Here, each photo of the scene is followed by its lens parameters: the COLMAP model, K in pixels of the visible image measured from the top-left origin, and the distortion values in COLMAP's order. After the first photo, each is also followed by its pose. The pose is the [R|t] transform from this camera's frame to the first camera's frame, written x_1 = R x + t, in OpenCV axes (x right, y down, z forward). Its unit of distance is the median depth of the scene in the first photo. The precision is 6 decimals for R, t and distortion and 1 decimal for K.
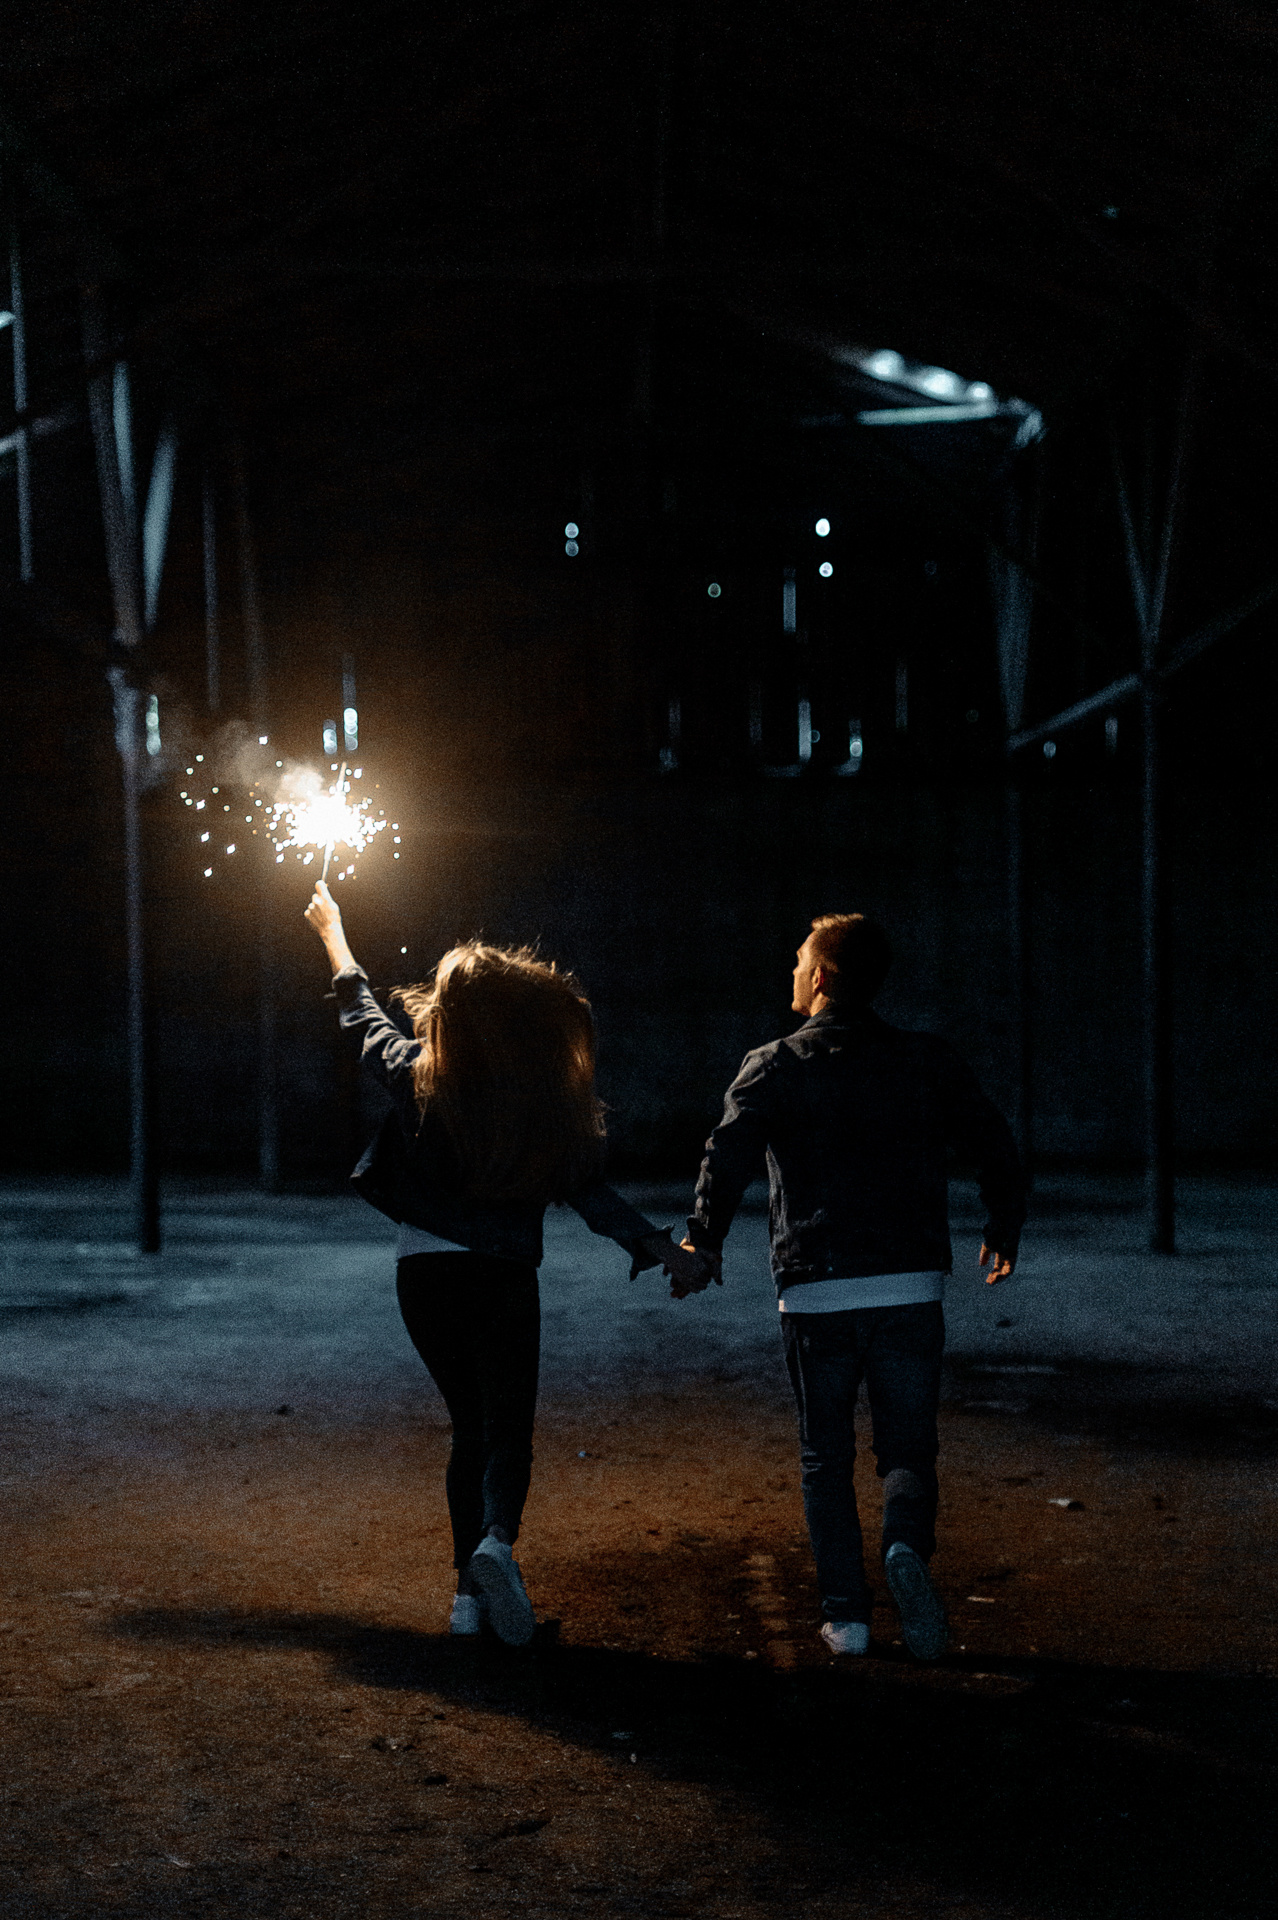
lens RADIAL K [[2909.5, 0, 631.0], [0, 2909.5, 1019.4], [0, 0, 1]] dist [0.174410, -0.116382]
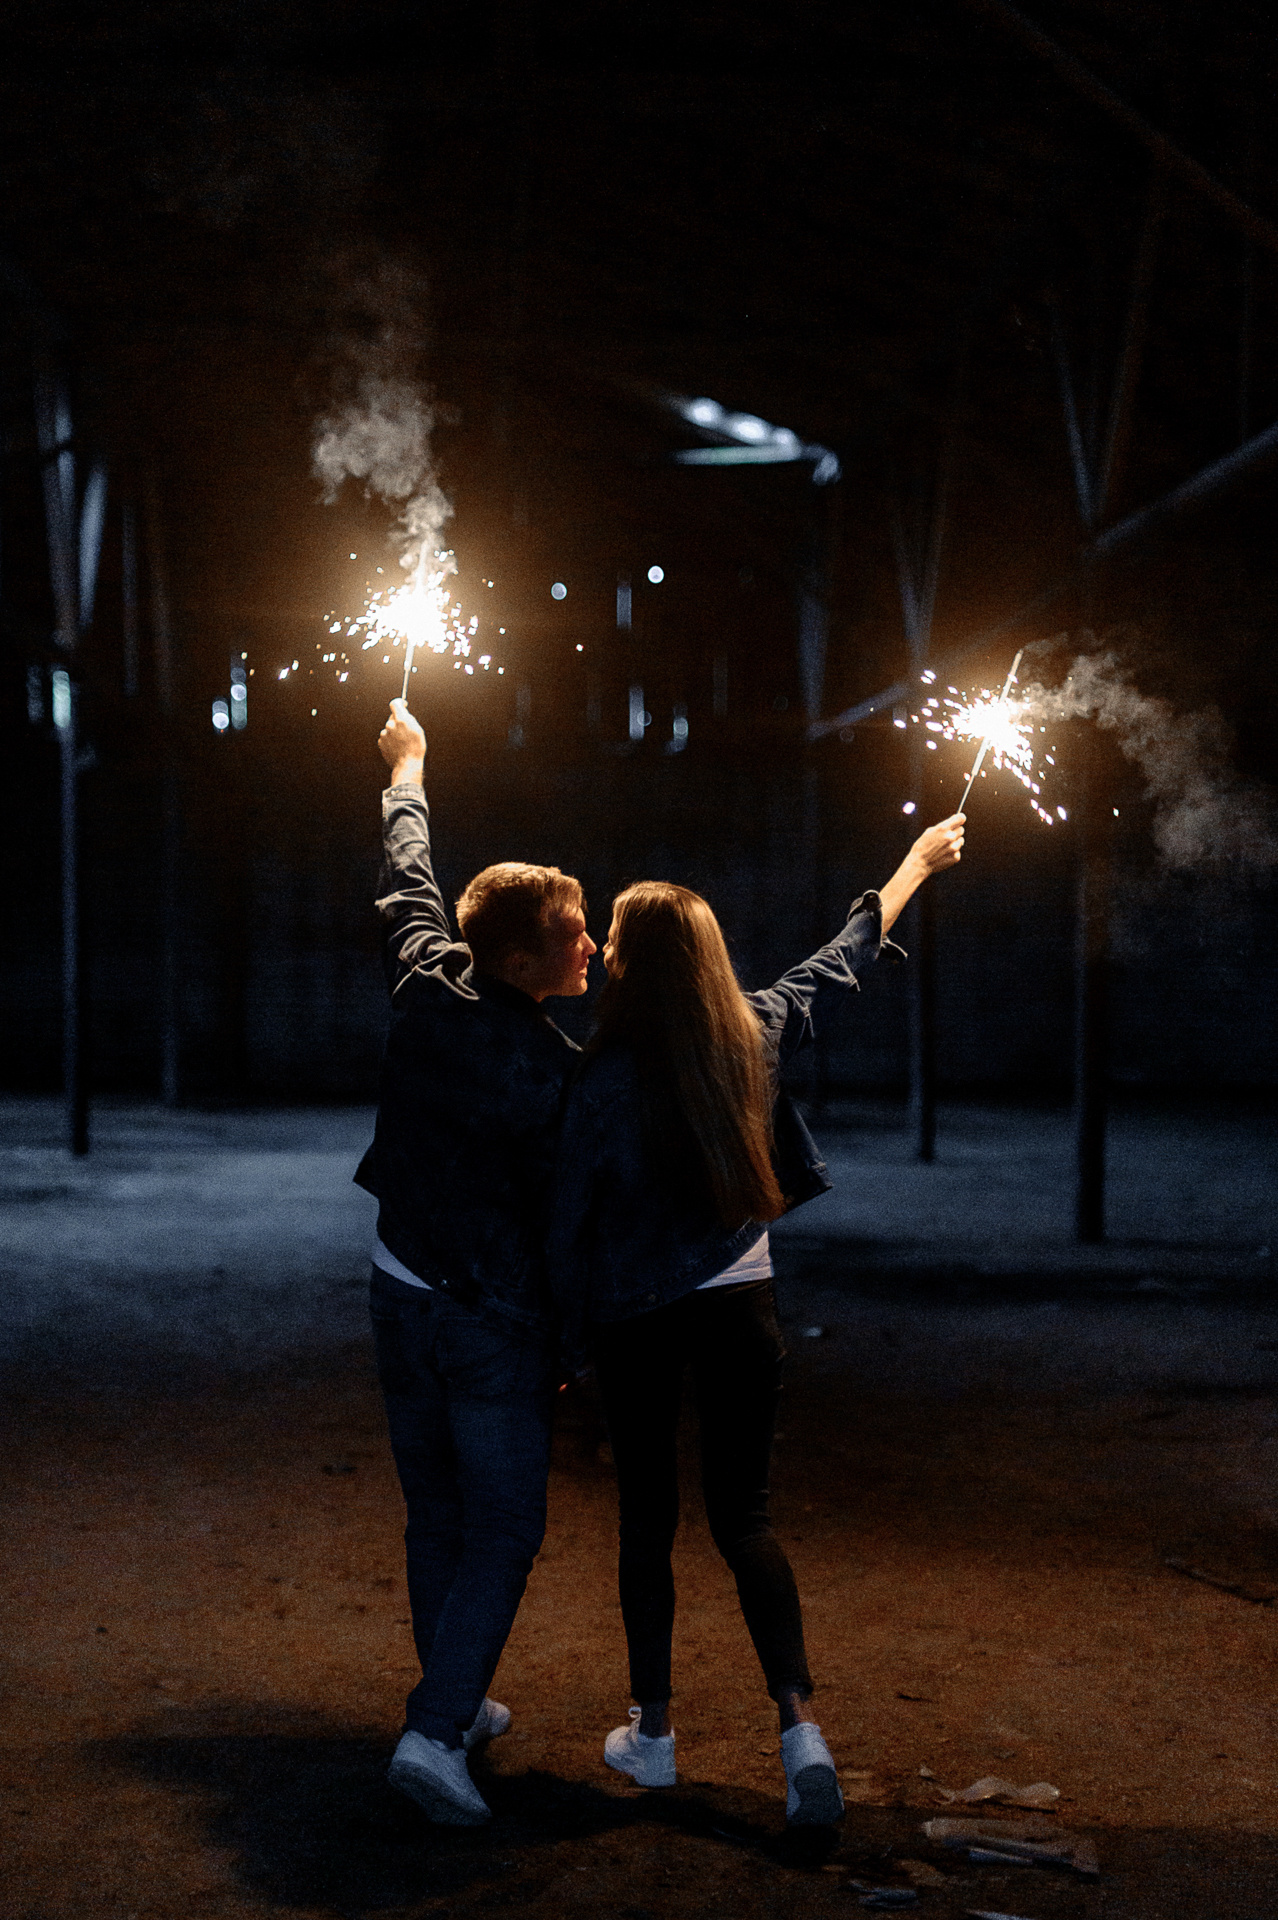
lens RADIAL K [[2909.5, 0, 631.0], [0, 2909.5, 1019.4], [0, 0, 1]] dist [0.174410, -0.116382]
pose [[0.998335, 0.009180, 0.056939, -0.008856], [-0.010490, 0.999686, 0.022748, -0.005413], [-0.056713, -0.023308, 0.998118, -0.194424]]
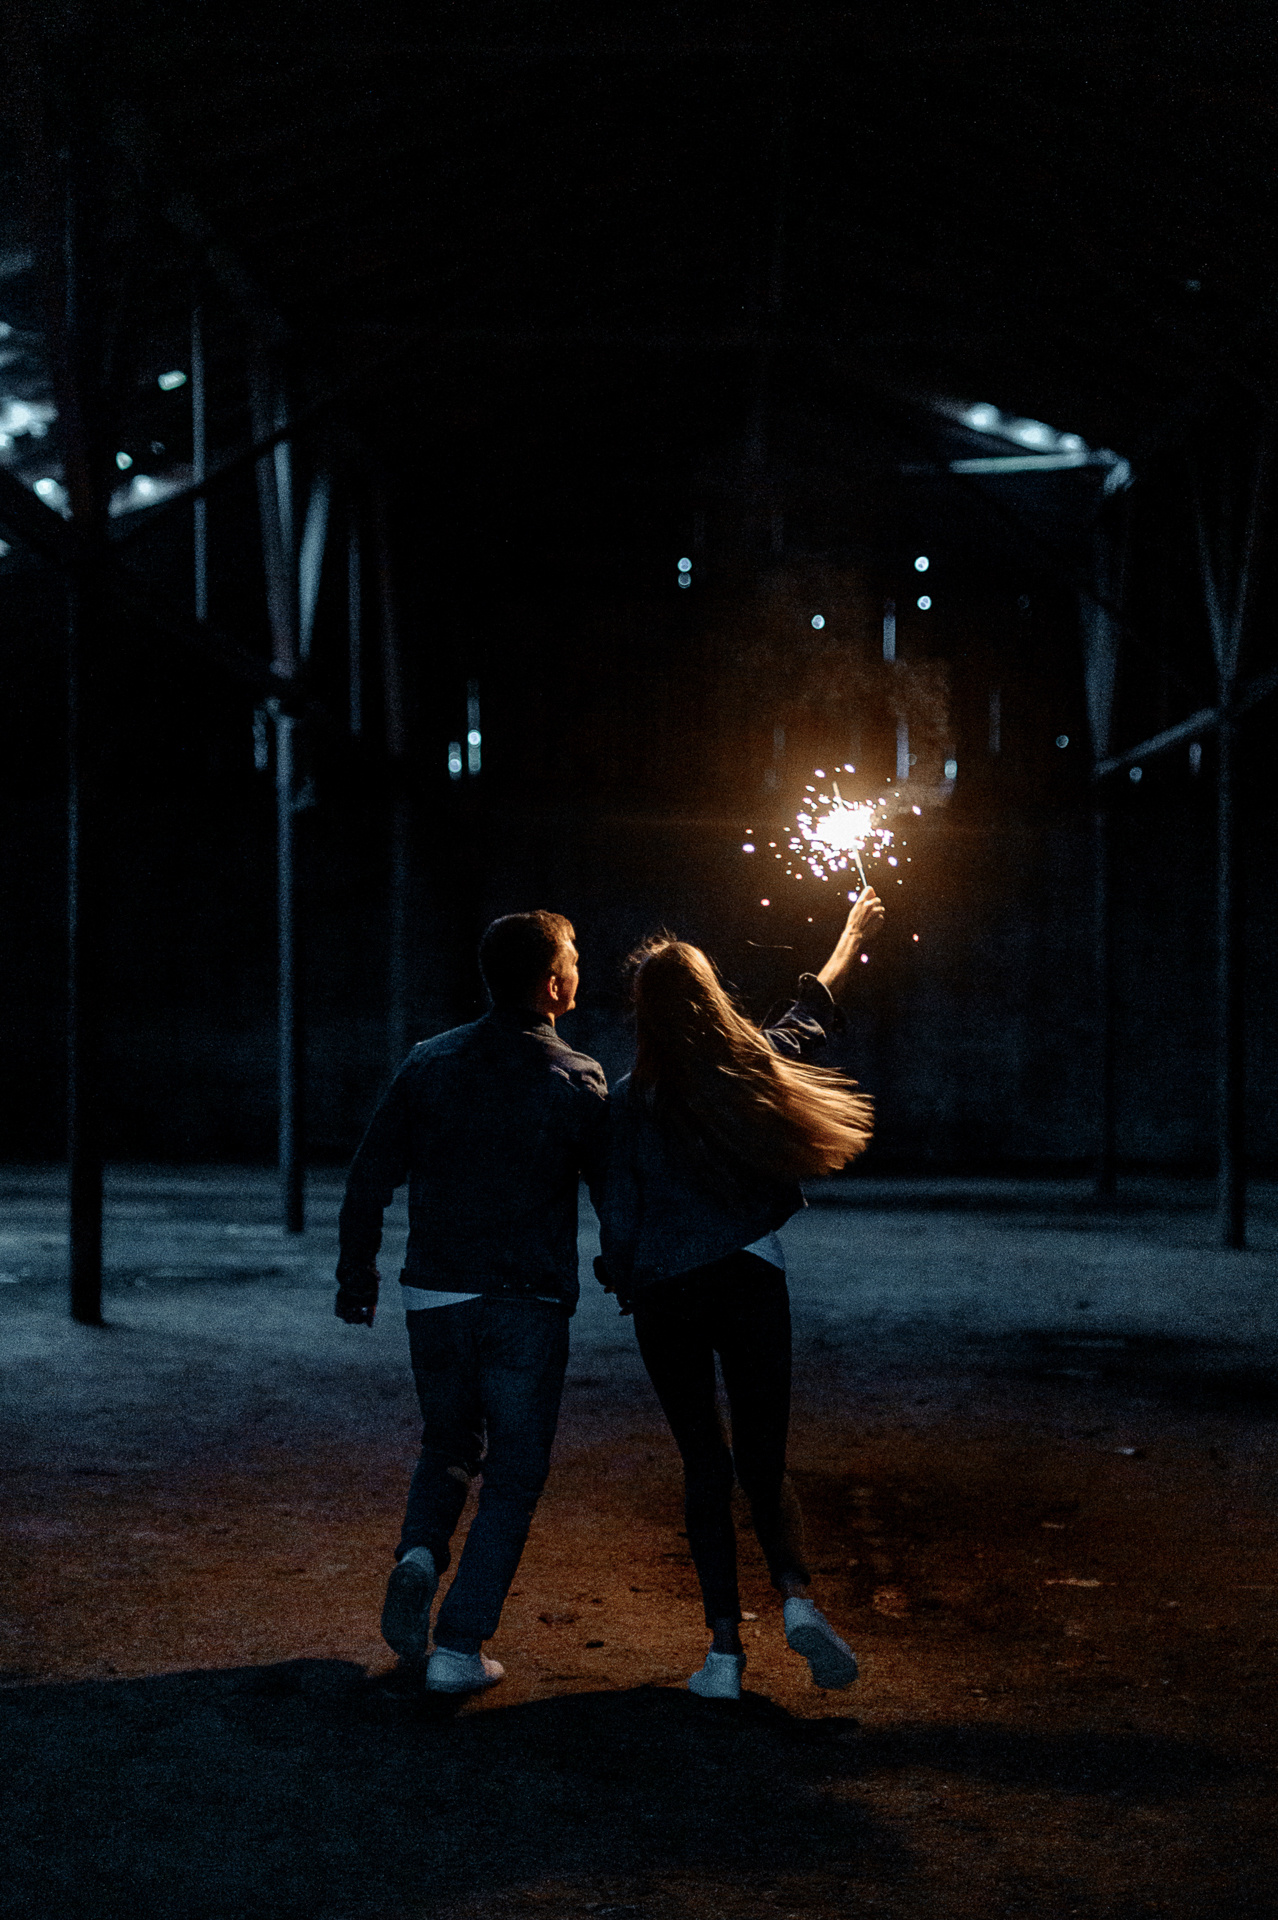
lens RADIAL K [[2909.5, 0, 631.0], [0, 2909.5, 1019.4], [0, 0, 1]] dist [0.174410, -0.116382]
pose [[0.999461, 0.011214, -0.030853, -0.006658], [-0.011311, 0.999932, -0.002967, 0.001753], [0.030817, 0.003314, 0.999520, -0.080247]]
